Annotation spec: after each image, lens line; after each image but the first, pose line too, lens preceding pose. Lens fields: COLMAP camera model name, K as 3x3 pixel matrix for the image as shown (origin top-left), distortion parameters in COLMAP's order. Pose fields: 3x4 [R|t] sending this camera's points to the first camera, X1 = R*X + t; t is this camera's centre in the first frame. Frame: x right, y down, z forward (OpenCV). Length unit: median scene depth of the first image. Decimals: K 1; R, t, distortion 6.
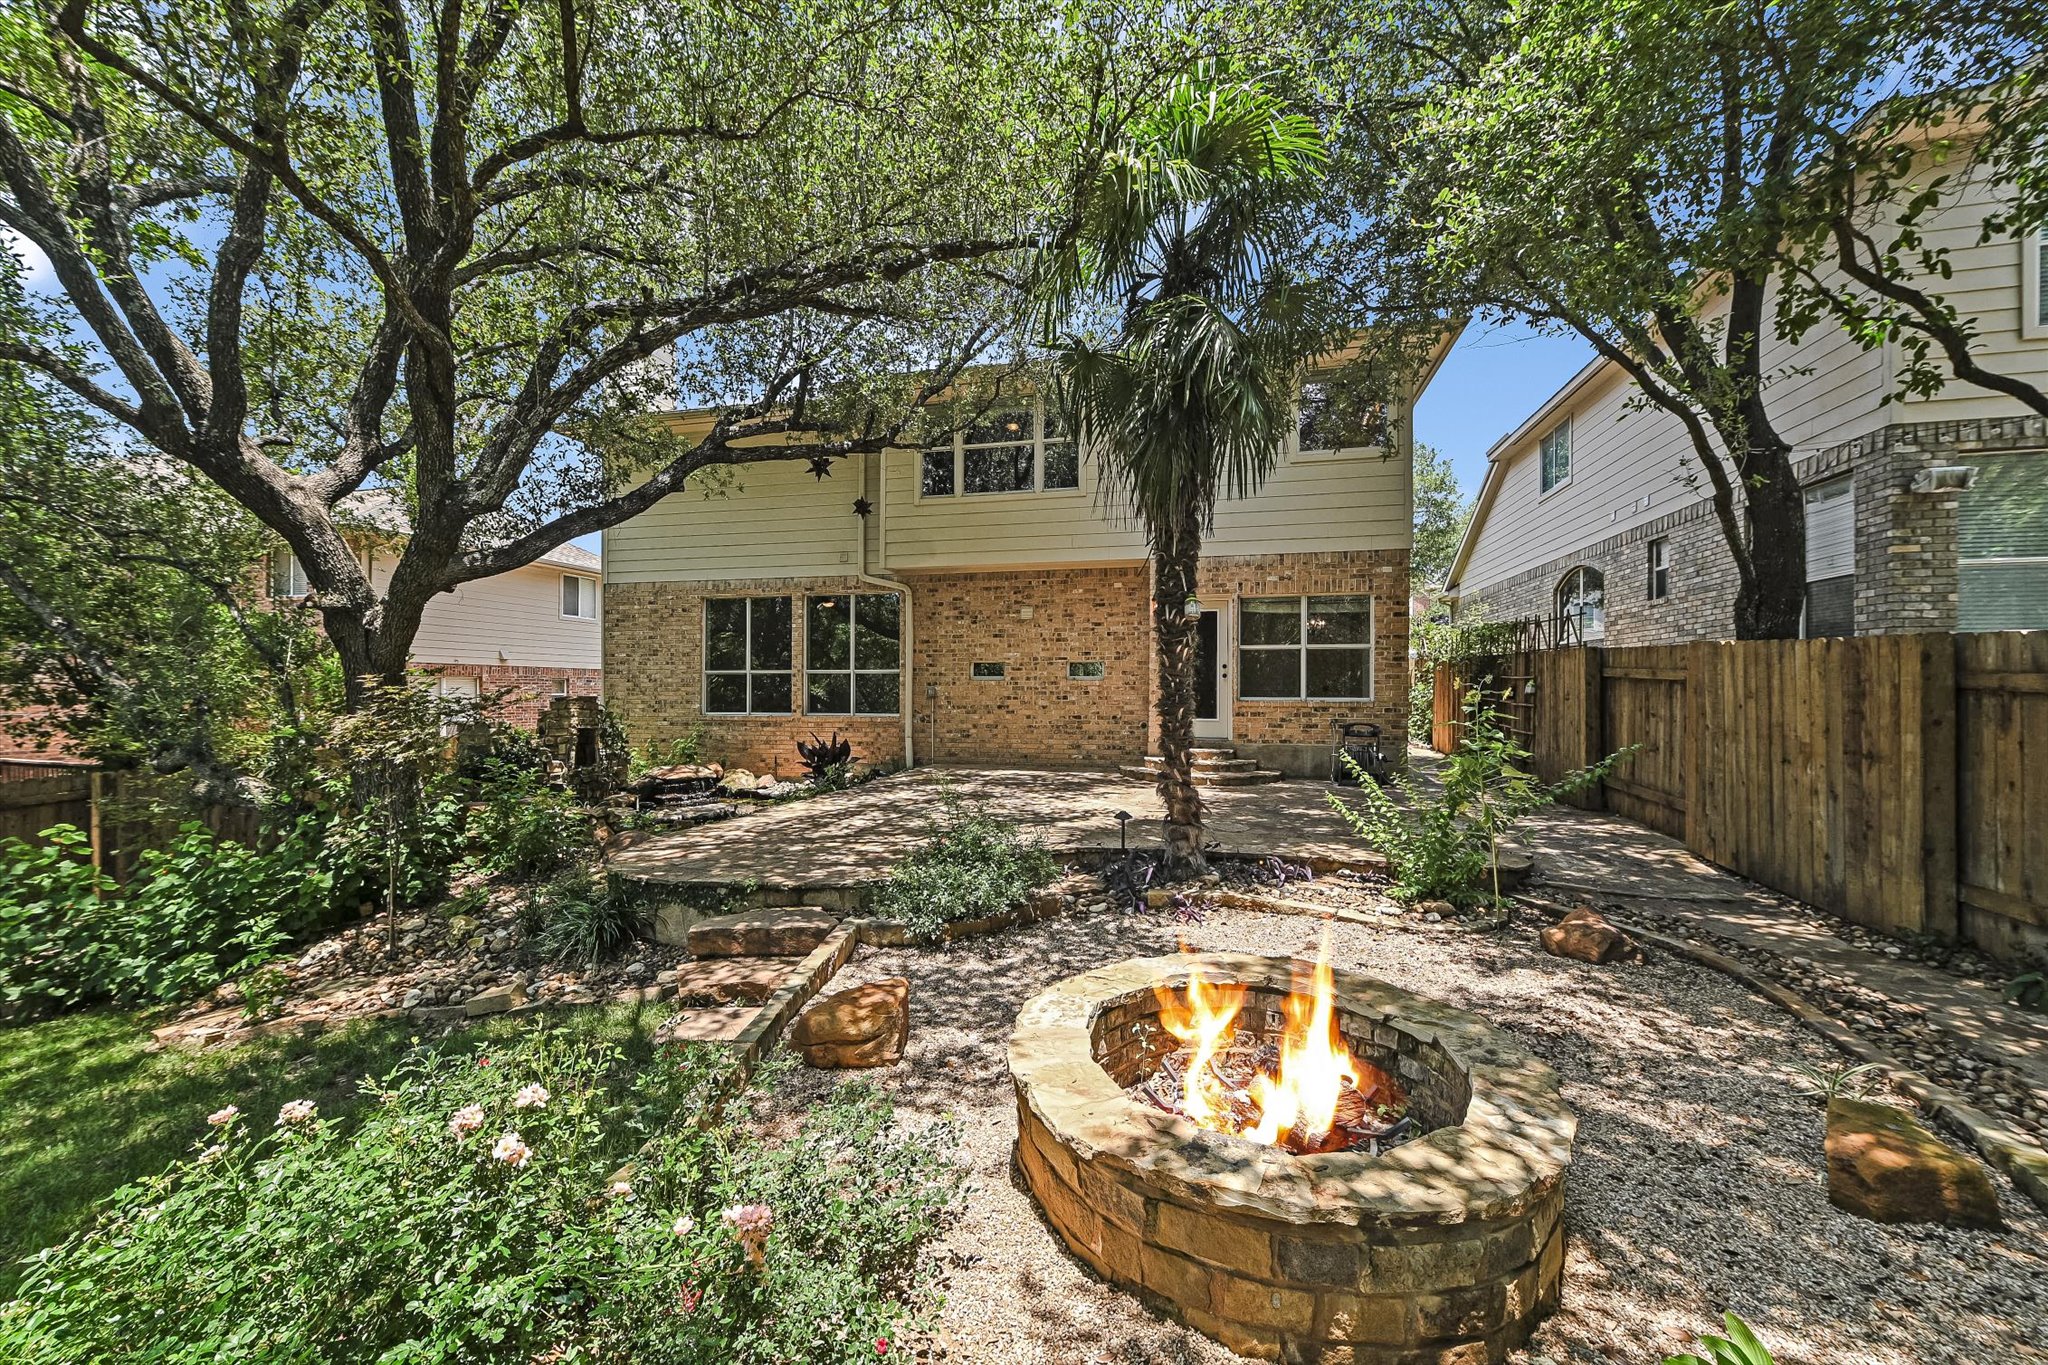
lens RADIAL K [[823.7, 0, 1024.1], [0, 823.7, 680.8], [0, 0, 1]] dist [0.011883, -0.001425]
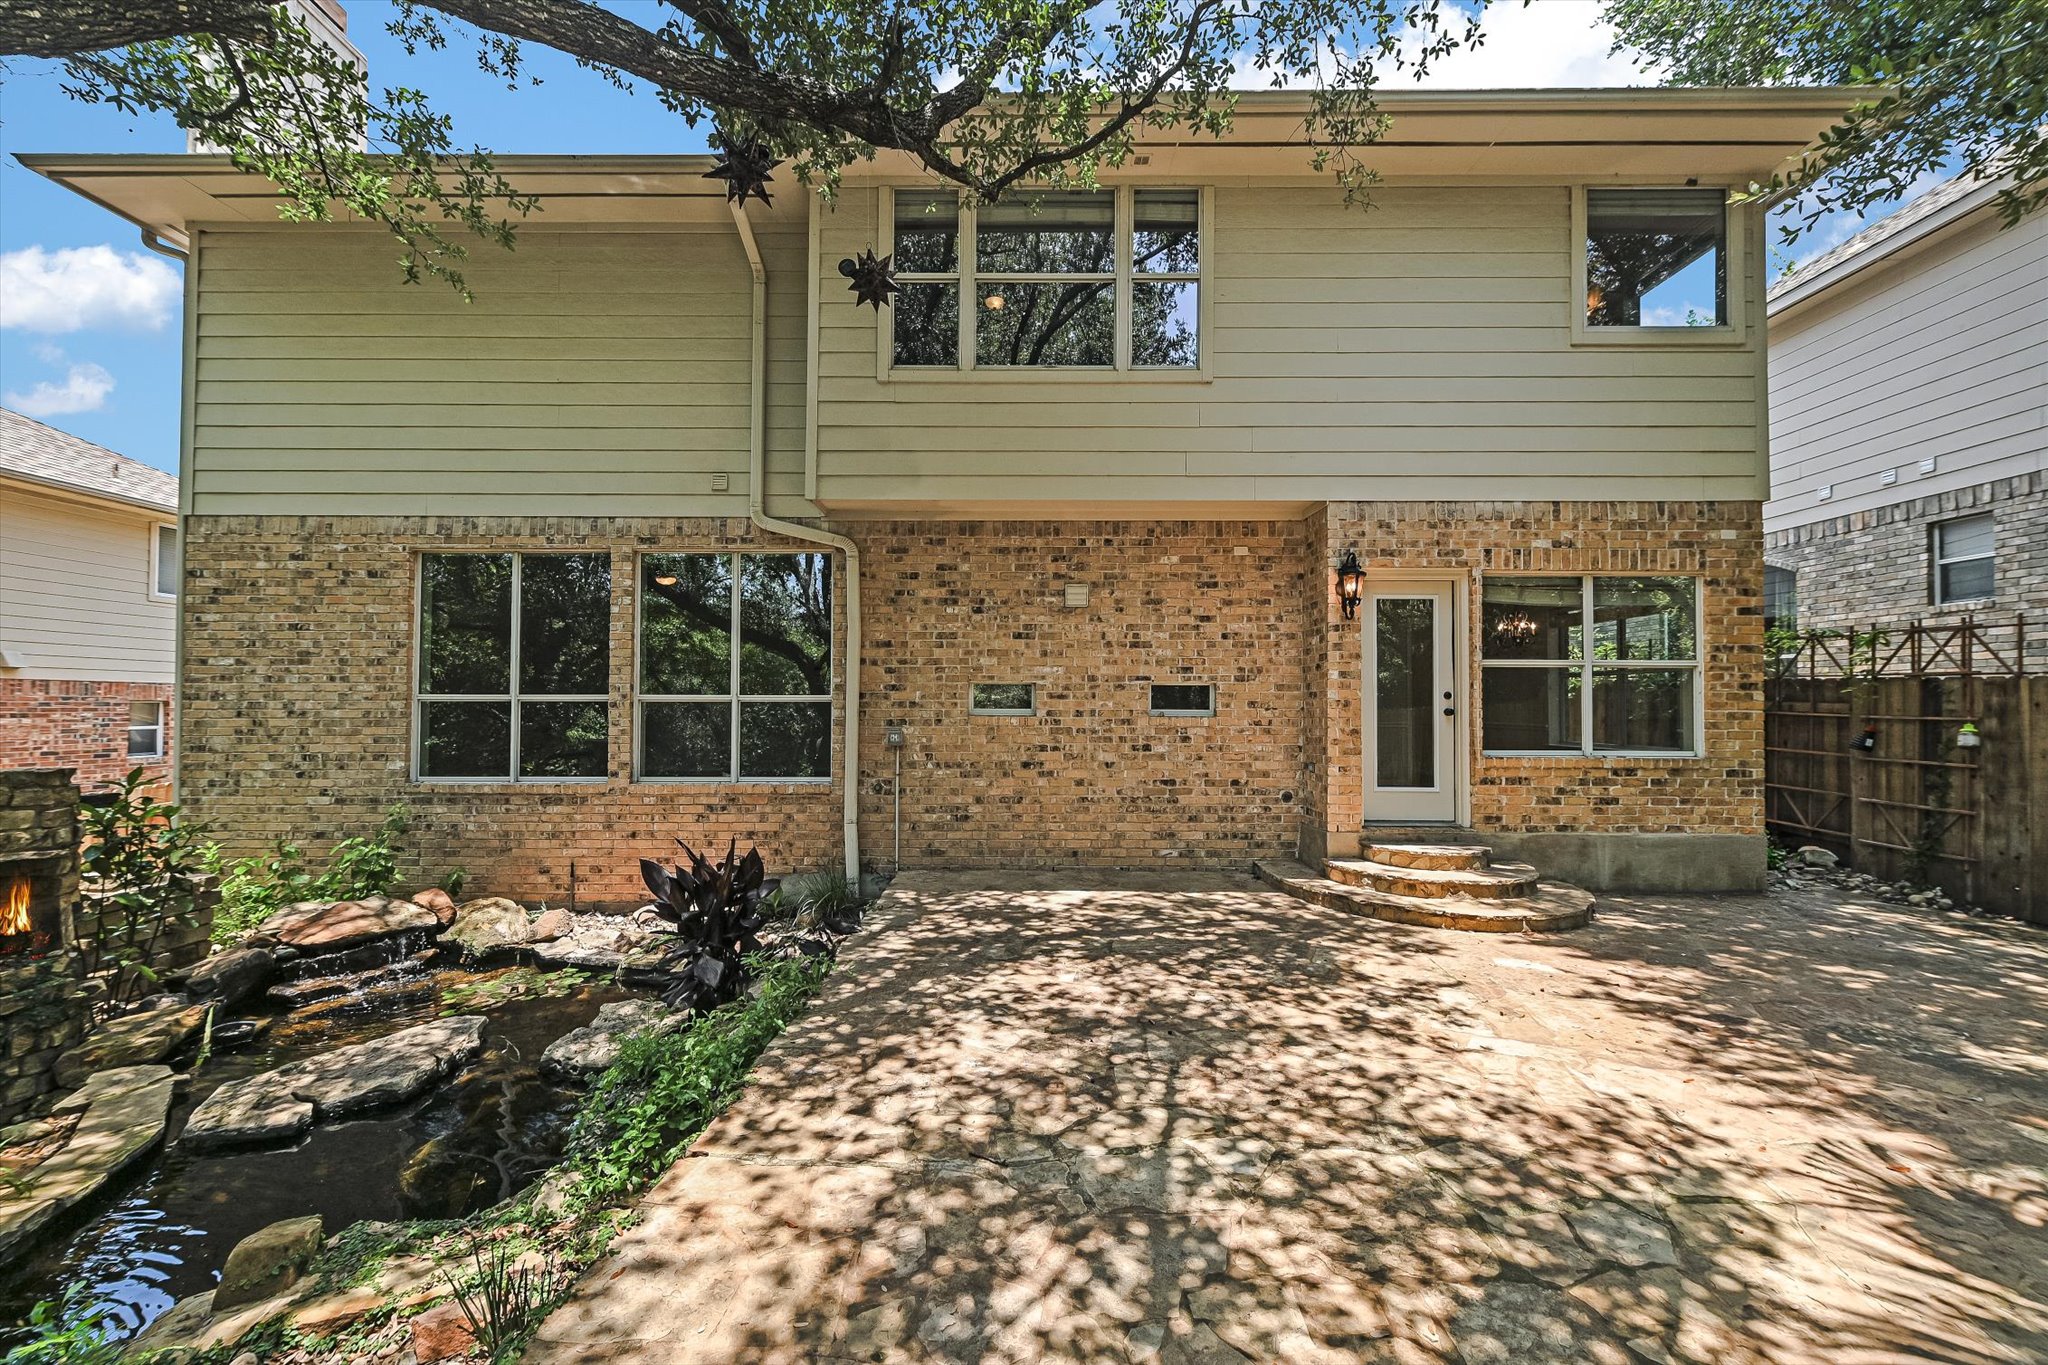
lens RADIAL K [[823.7, 0, 1025.0], [0, 823.7, 684.8], [0, 0, 1]] dist [0.011883, -0.001425]
pose [[0.971076, 0.007831, 0.238643, -0.159106], [-0.004438, 0.999881, -0.014753, -0.013497], [-0.238730, 0.013267, 0.970995, 0.453956]]
